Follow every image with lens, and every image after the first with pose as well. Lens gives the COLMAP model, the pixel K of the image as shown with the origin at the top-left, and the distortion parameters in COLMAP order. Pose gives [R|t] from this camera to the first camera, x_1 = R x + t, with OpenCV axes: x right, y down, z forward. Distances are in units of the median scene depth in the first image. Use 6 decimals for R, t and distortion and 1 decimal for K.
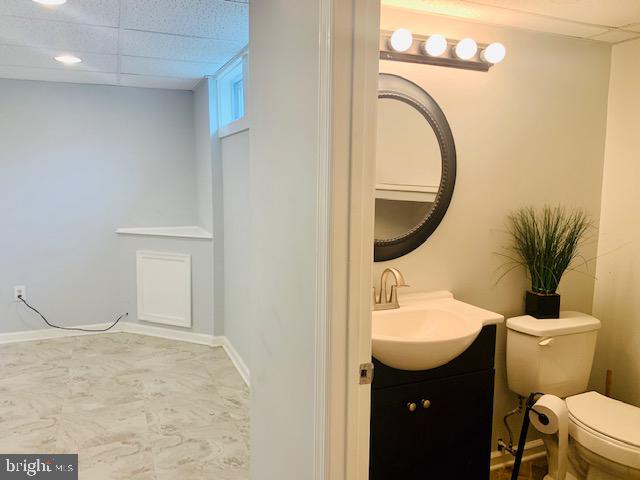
lens RADIAL K [[496.3, 0, 314.9], [0, 496.3, 234.0], [0, 0, 1]] dist [0.006276, -0.001083]
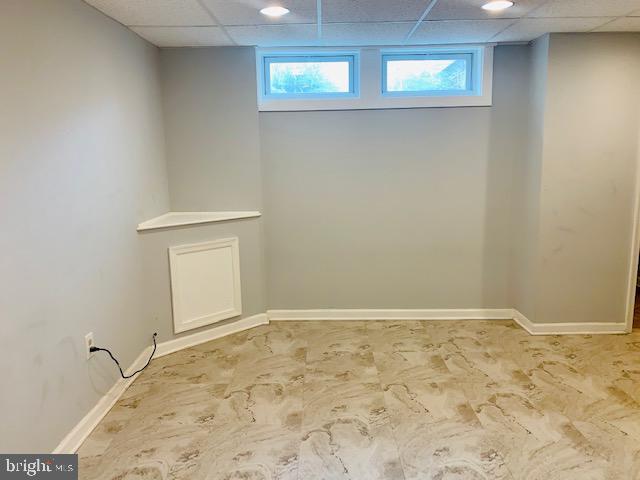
lens RADIAL K [[493.2, 0, 318.2], [0, 493.2, 239.3], [0, 0, 1]] dist [0.045446, -0.056733]
pose [[0.385195, -0.170013, 0.907040, -1.158236], [0.119409, 0.983803, 0.133691, -0.066880], [-0.915077, 0.056812, 0.399257, 0.556931]]
